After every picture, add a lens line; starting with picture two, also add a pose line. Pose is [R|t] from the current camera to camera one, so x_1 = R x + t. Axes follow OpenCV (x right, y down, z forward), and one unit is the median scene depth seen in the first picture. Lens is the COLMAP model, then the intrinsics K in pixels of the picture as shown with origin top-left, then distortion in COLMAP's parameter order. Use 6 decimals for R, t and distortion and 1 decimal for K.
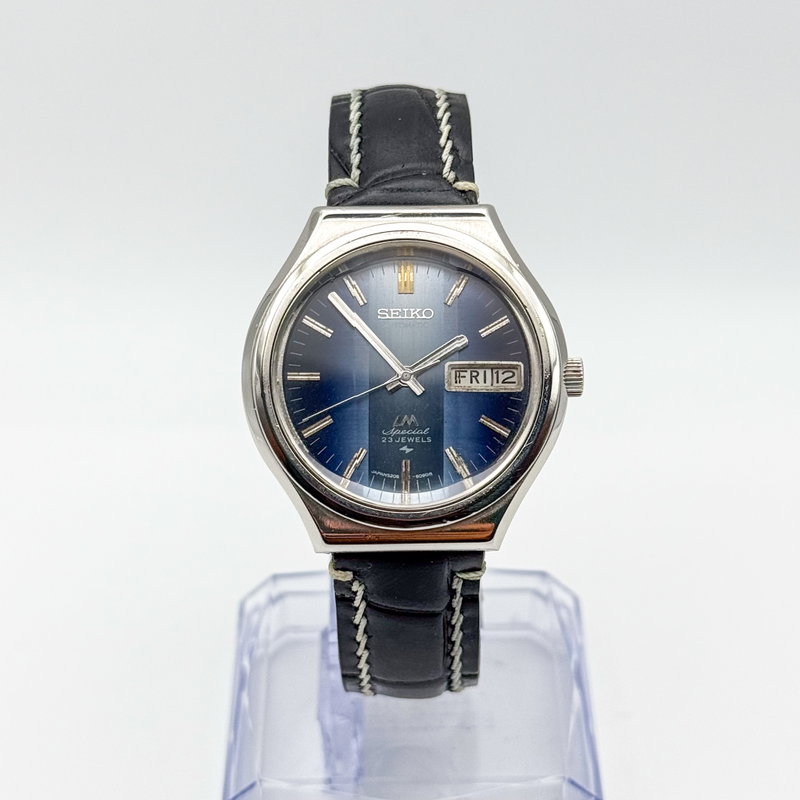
lens RADIAL K [[2013.5, 0, 400.0], [0, 2013.5, 400.0], [0, 0, 1]] dist [0.207938, -0.221573]
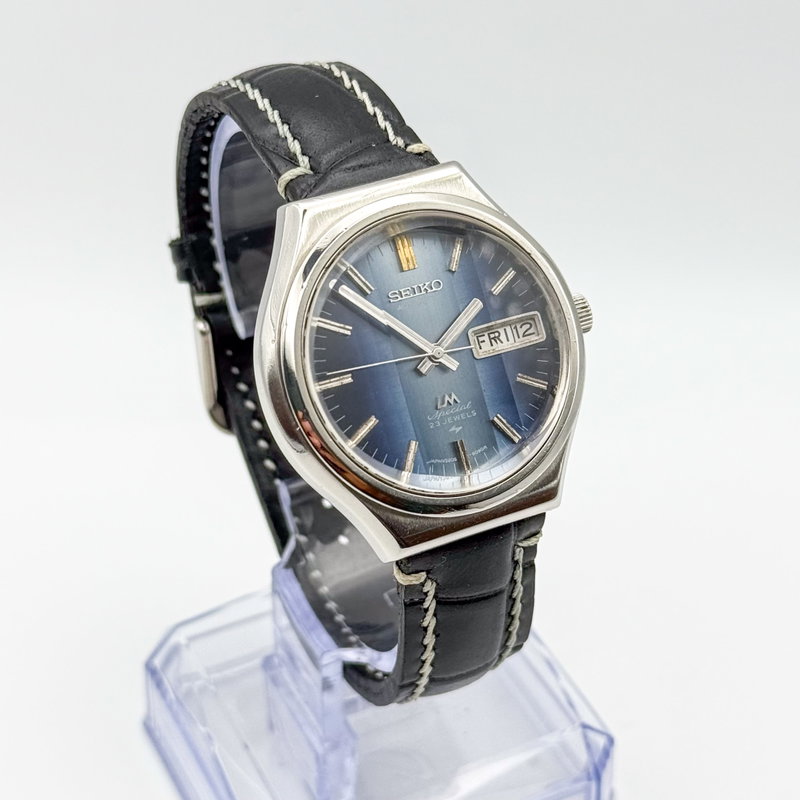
lens RADIAL K [[2013.5, 0, 400.0], [0, 2013.5, 400.0], [0, 0, 1]] dist [0.207938, -0.221573]
pose [[0.906005, -0.254724, 0.338040, -0.331930], [0.254202, 0.966027, 0.046628, -0.038838], [-0.338433, 0.043685, 0.939976, 0.118347]]
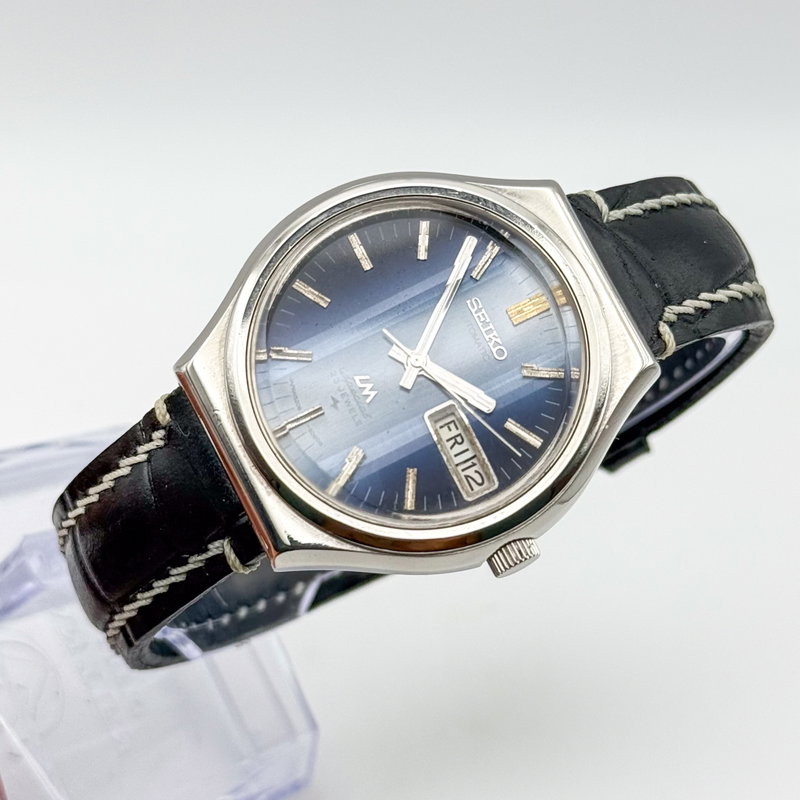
lens RADIAL K [[2013.5, 0, 400.0], [0, 2013.5, 400.0], [0, 0, 1]] dist [0.207938, -0.221573]
pose [[0.443834, 0.875735, -0.189998, 0.162438], [-0.894453, 0.445825, -0.034545, 0.028046], [0.054453, 0.185277, 0.981176, 0.217403]]
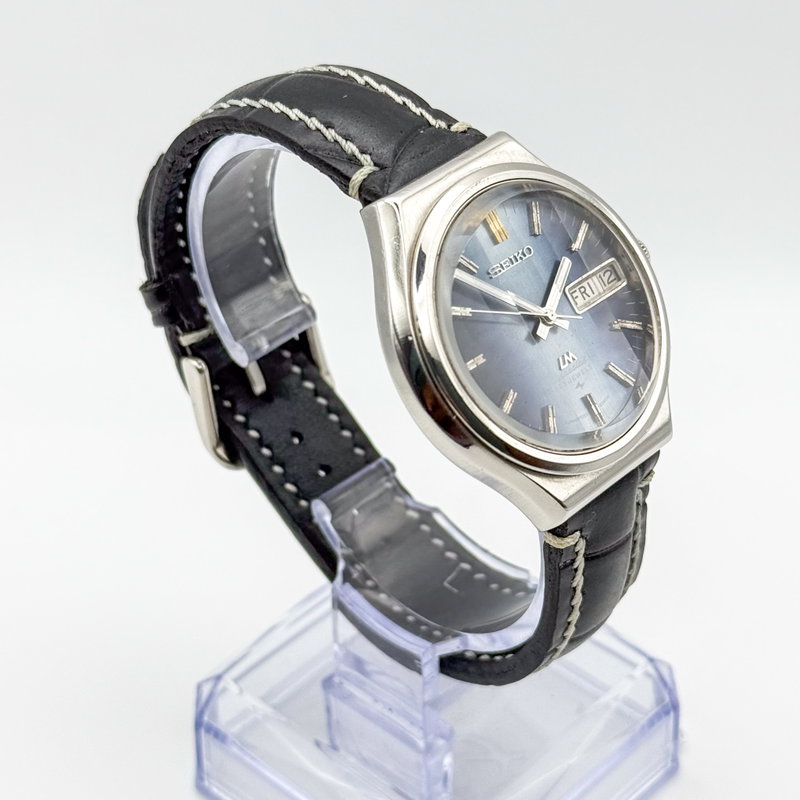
lens RADIAL K [[2013.5, 0, 400.0], [0, 2013.5, 400.0], [0, 0, 1]] dist [0.207938, -0.221573]
pose [[0.693266, -0.432656, 0.576361, -0.604535], [0.445376, 0.885952, 0.129343, -0.130066], [-0.566589, 0.167028, 0.806894, 0.271100]]
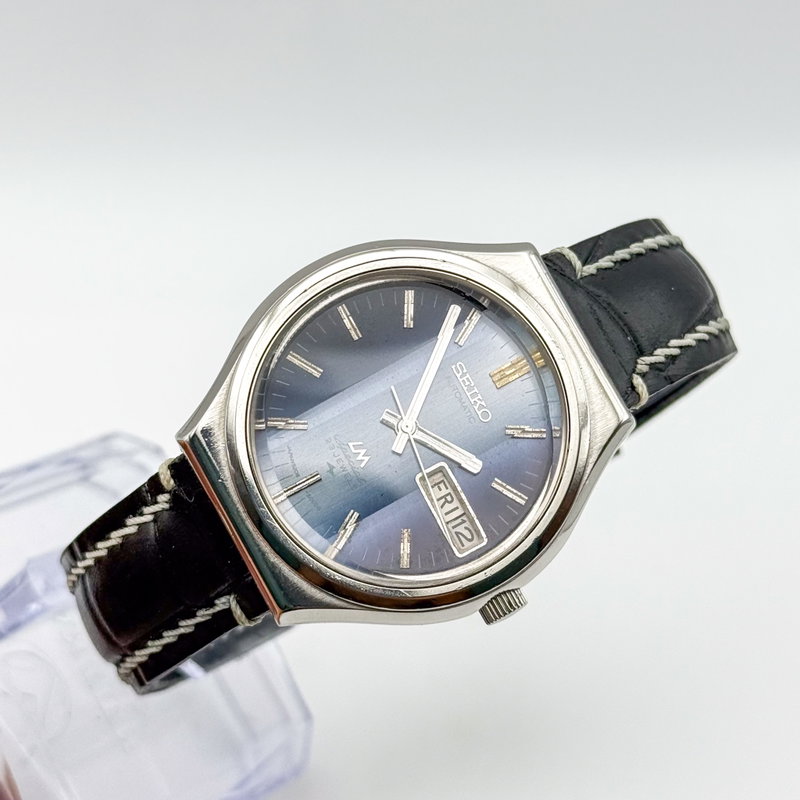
lens RADIAL K [[2013.5, 0, 400.0], [0, 2013.5, 400.0], [0, 0, 1]] dist [0.207938, -0.221573]
pose [[0.476603, 0.873093, -0.102755, 0.077340], [-0.878549, 0.477237, -0.019918, 0.002130], [0.031649, 0.099768, 0.994507, 0.156884]]
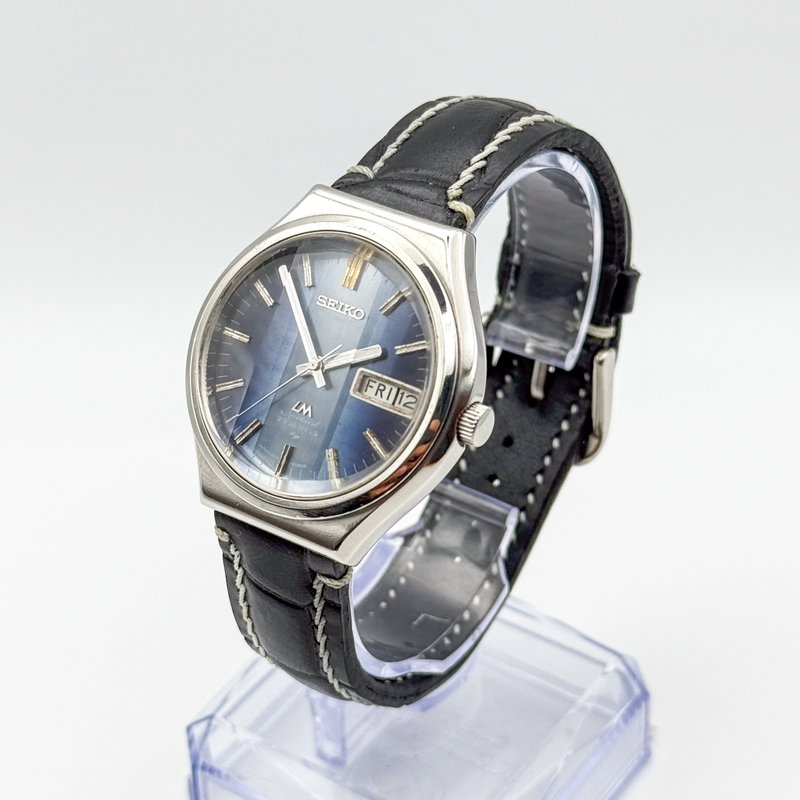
lens RADIAL K [[2013.5, 0, 400.0], [0, 2013.5, 400.0], [0, 0, 1]] dist [0.207938, -0.221573]
pose [[0.828055, 0.323668, -0.457783, 0.492116], [-0.325103, 0.942434, 0.078273, -0.086328], [0.456764, 0.084012, 0.885612, 0.134943]]
